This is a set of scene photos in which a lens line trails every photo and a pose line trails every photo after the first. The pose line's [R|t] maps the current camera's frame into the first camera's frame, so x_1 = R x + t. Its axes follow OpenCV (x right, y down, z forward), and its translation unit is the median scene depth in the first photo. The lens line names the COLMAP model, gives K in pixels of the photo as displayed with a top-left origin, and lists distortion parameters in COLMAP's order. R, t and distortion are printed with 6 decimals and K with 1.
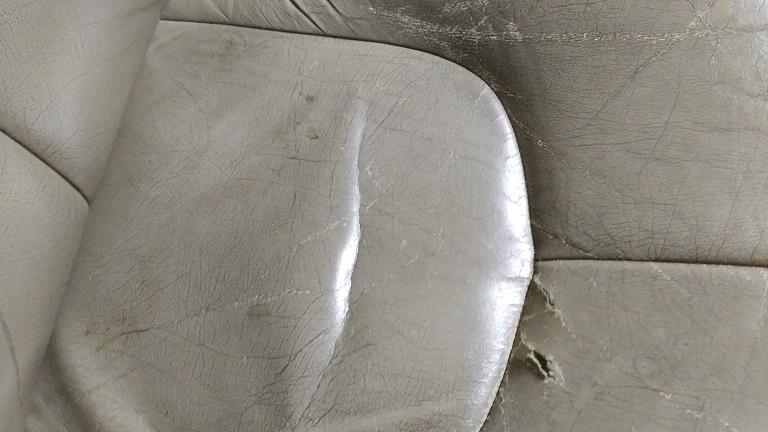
lens RADIAL K [[610.7, 0, 389.6], [0, 610.7, 226.1], [0, 0, 1]] dist [0.154447, -0.257229]
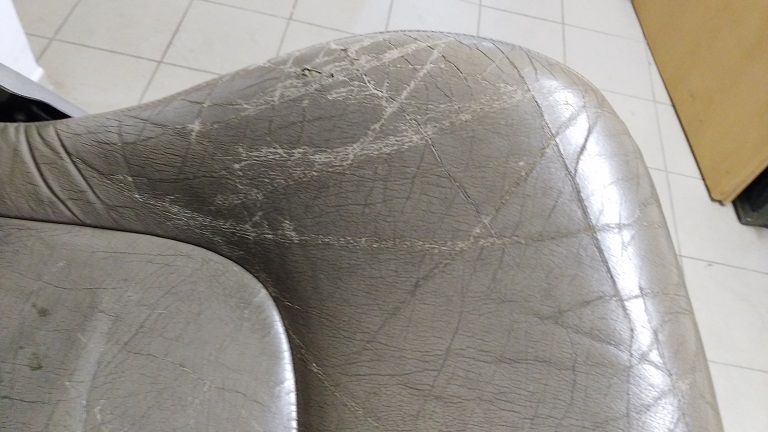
lens RADIAL K [[610.7, 0, 389.6], [0, 610.7, 226.1], [0, 0, 1]] dist [0.154447, -0.257229]
pose [[0.996751, -0.020366, 0.077924, 0.274375], [0.028848, 0.993587, -0.109325, -0.223128], [-0.075198, 0.111218, 0.990947, 0.134618]]
